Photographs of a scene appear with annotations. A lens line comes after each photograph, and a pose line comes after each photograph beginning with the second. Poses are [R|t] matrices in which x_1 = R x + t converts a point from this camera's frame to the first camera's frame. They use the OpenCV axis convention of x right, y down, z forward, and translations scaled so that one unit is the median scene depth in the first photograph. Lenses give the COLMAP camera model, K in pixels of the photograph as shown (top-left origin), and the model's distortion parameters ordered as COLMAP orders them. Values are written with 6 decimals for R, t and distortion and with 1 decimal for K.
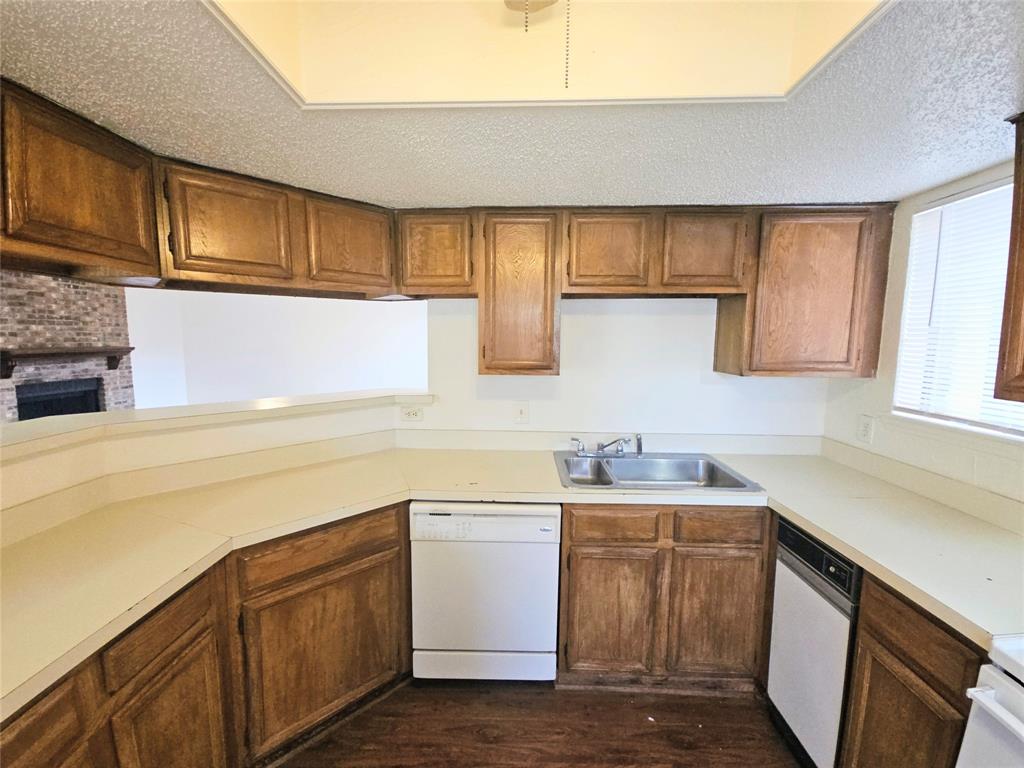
lens RADIAL K [[420.9, 0, 513.3], [0, 420.9, 382.0], [0, 0, 1]] dist [0.007052, -0.005909]
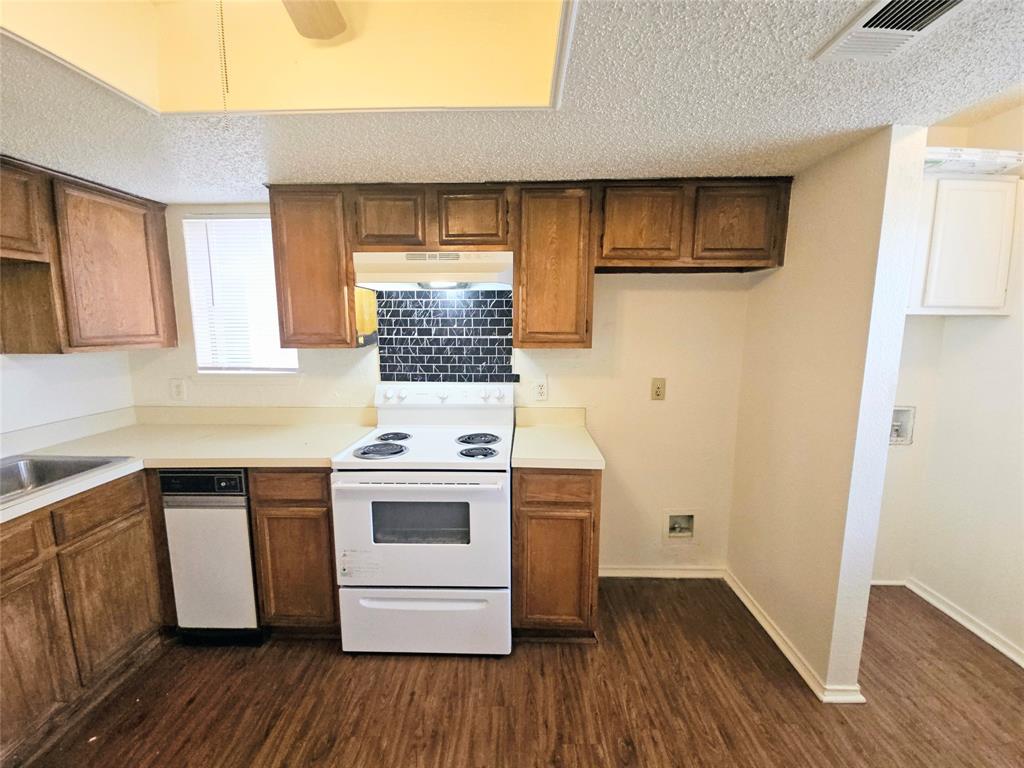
lens RADIAL K [[420.9, 0, 508.4], [0, 420.9, 382.0], [0, 0, 1]] dist [0.007052, -0.005909]
pose [[-0.004212, -0.140194, 0.990115, -0.380545], [0.105554, 0.984530, 0.139852, 0.020741], [-0.994405, 0.105099, 0.010651, 0.030960]]
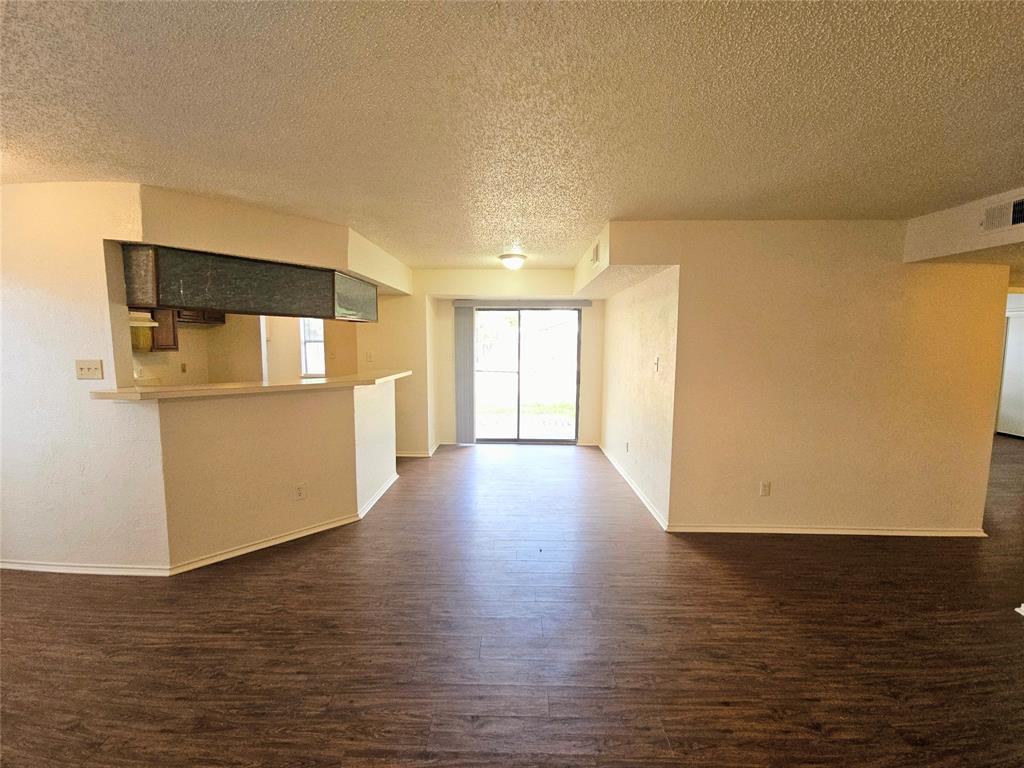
lens RADIAL K [[420.9, 0, 513.5], [0, 420.9, 378.8], [0, 0, 1]] dist [0.007052, -0.005909]
pose [[-0.999851, -0.016707, 0.004282, -1.555457], [-0.015592, 0.981719, 0.189696, -0.277504], [-0.007373, 0.189602, -0.981833, 2.587958]]
